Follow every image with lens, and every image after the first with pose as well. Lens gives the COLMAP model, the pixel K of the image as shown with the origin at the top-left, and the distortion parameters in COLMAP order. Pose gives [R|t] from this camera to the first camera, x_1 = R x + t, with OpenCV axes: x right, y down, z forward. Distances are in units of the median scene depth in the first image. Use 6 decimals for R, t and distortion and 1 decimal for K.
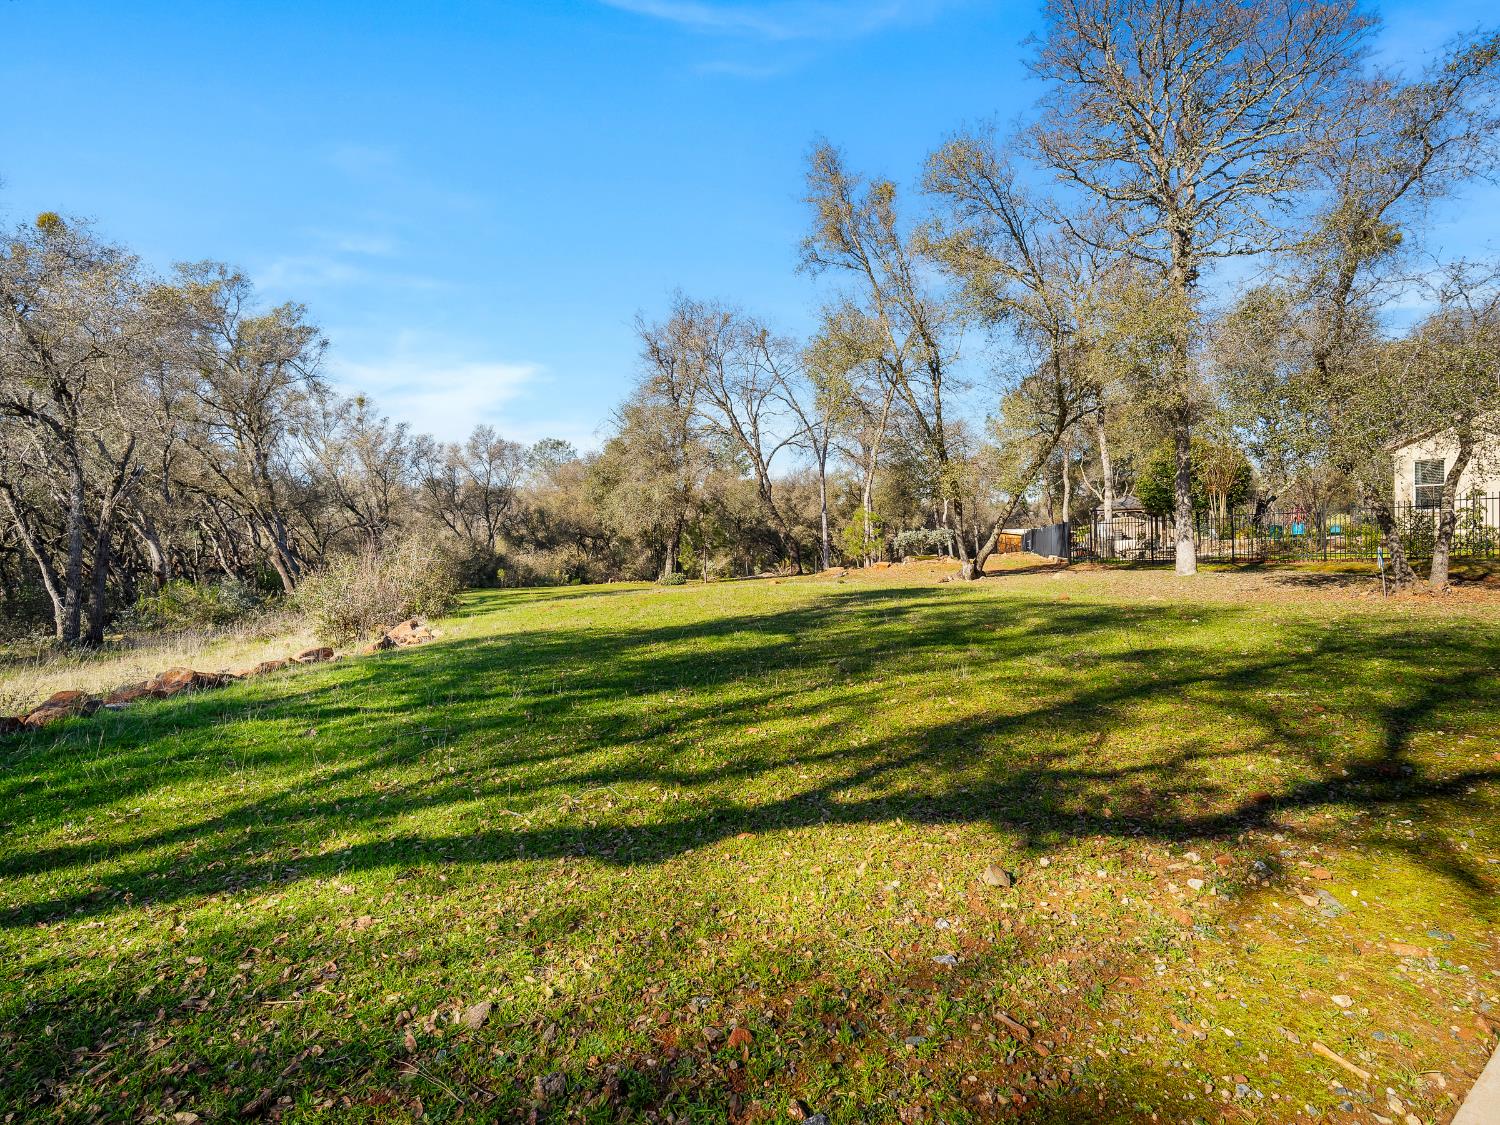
lens RADIAL K [[744.8, 0, 764.0], [0, 744.8, 558.1], [0, 0, 1]] dist [-0.013952, 0.003907]
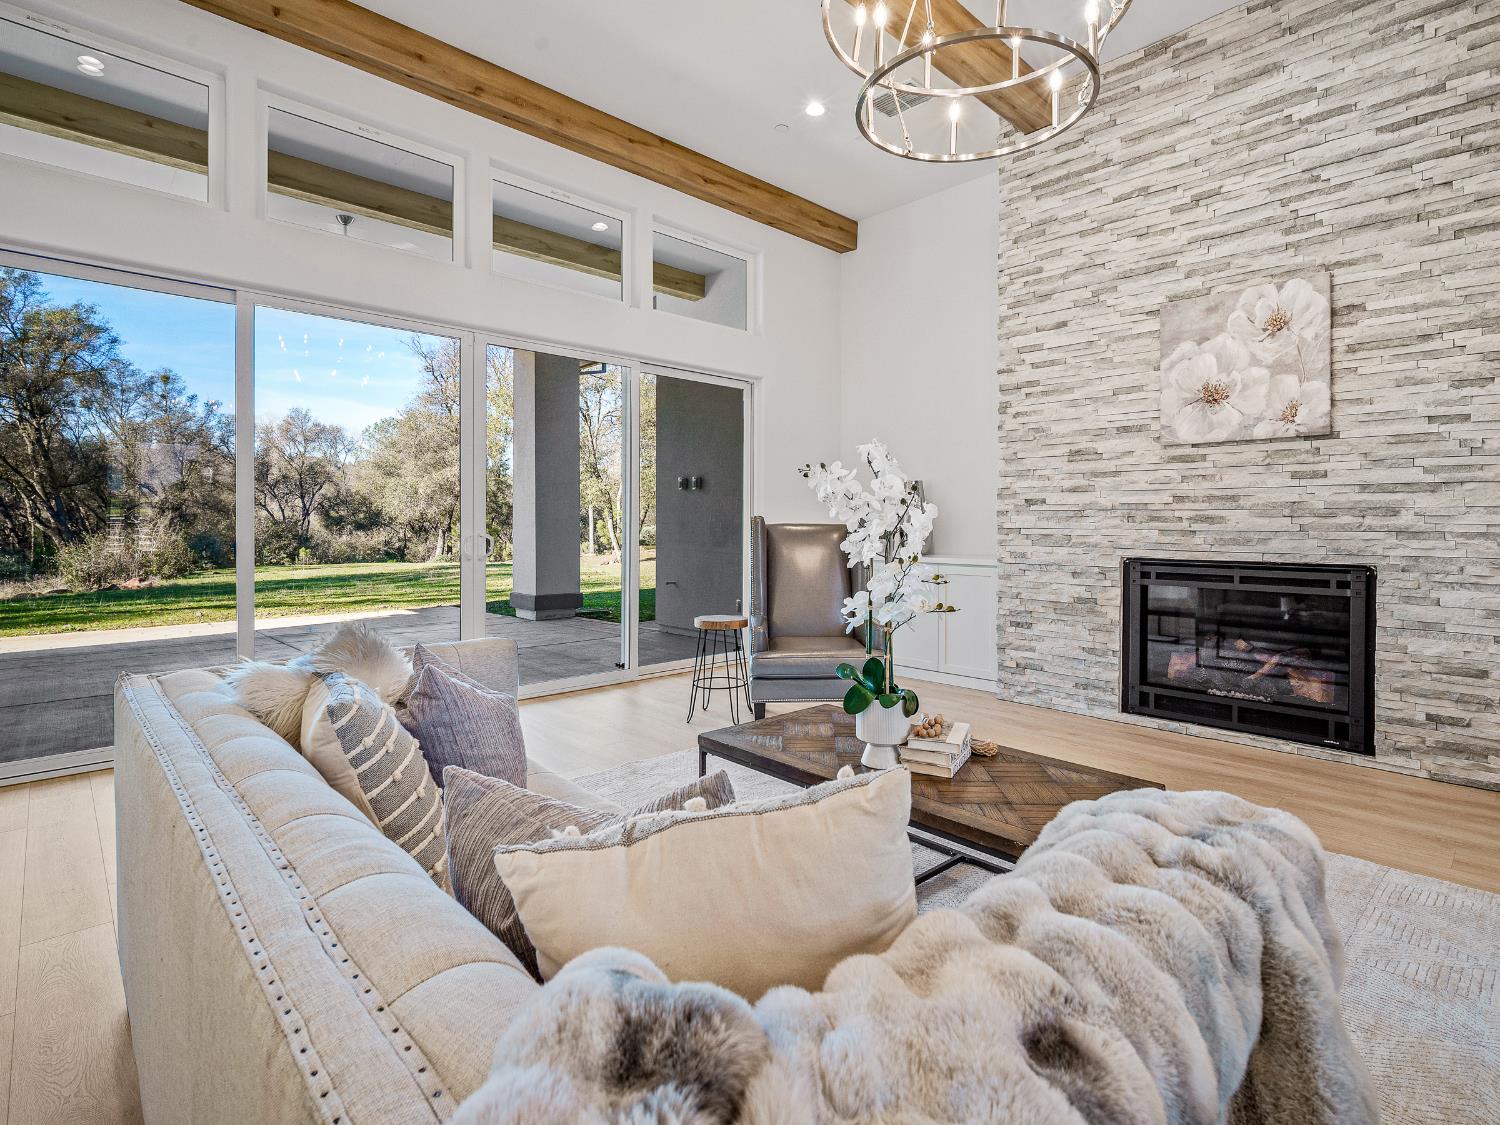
lens RADIAL K [[744.8, 0, 787.5], [0, 744.8, 527.5], [0, 0, 1]] dist [-0.013952, 0.003907]
pose [[0.981764, 0.032290, 0.187342, 0.191855], [-0.027251, 0.999196, -0.029407, -0.002910], [-0.188141, 0.023766, 0.981855, -0.258431]]
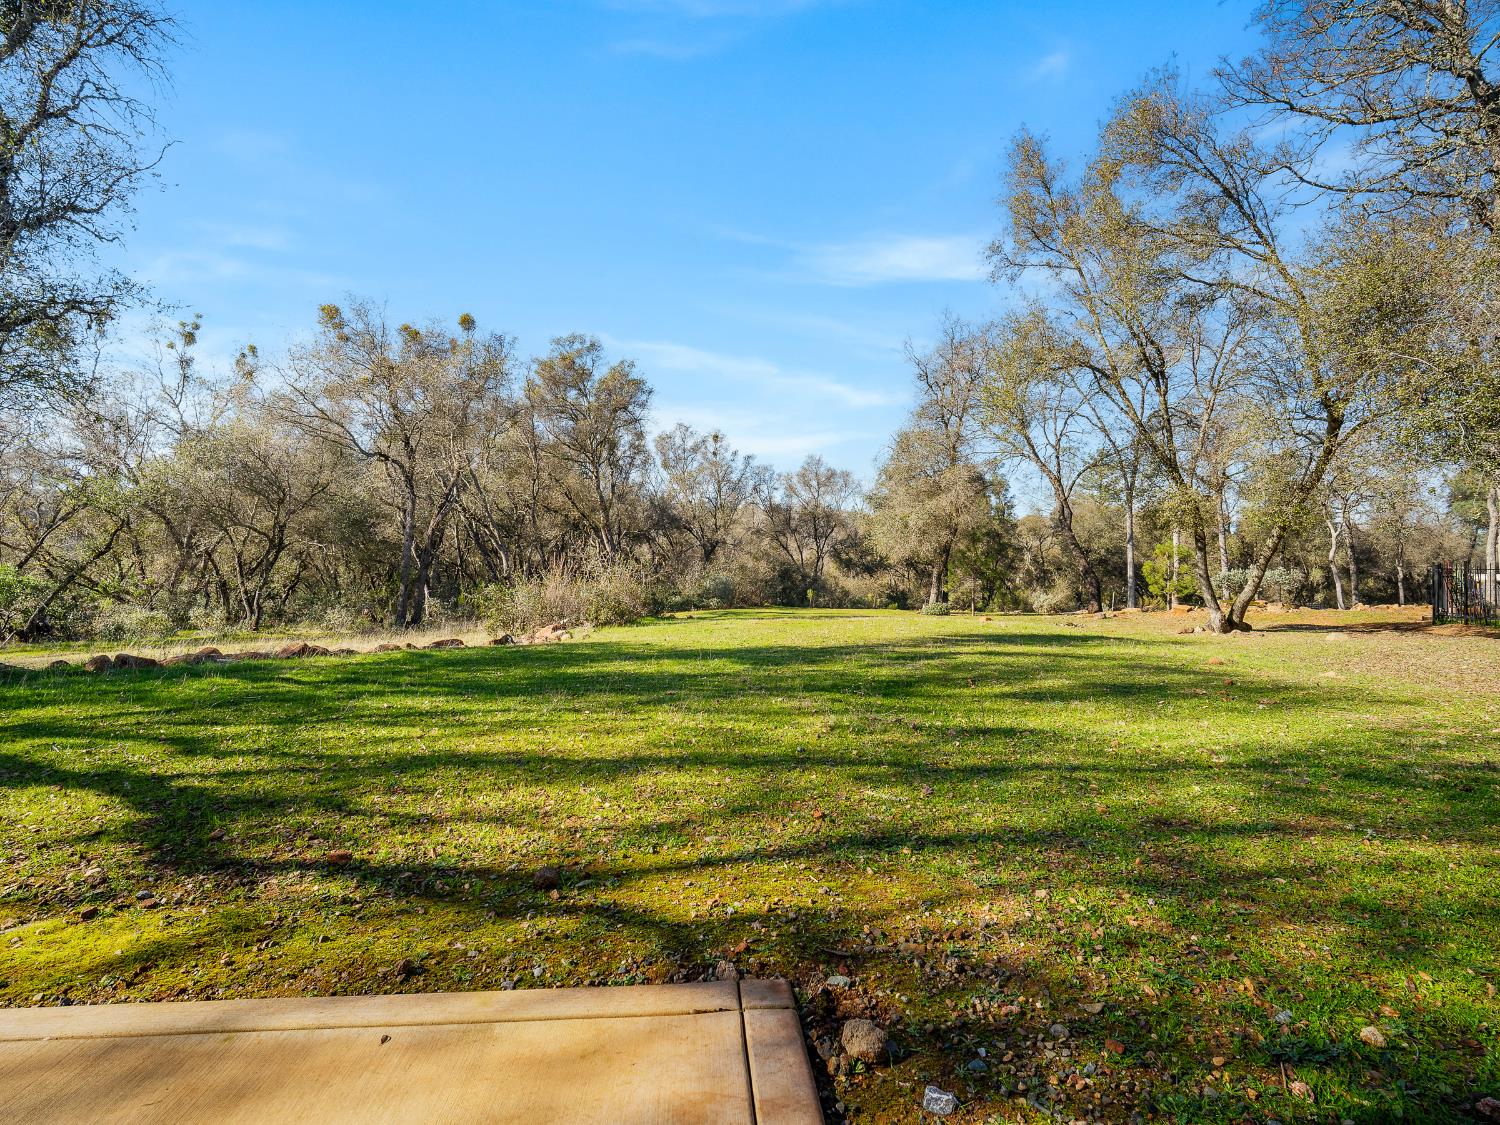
lens RADIAL K [[744.8, 0, 748.8], [0, 744.8, 554.7], [0, 0, 1]] dist [-0.013952, 0.003907]
pose [[0.872088, 0.033988, -0.488168, 0.132870], [-0.053158, 0.998261, -0.025462, -0.004237], [0.486453, 0.048155, 0.872378, 0.039062]]
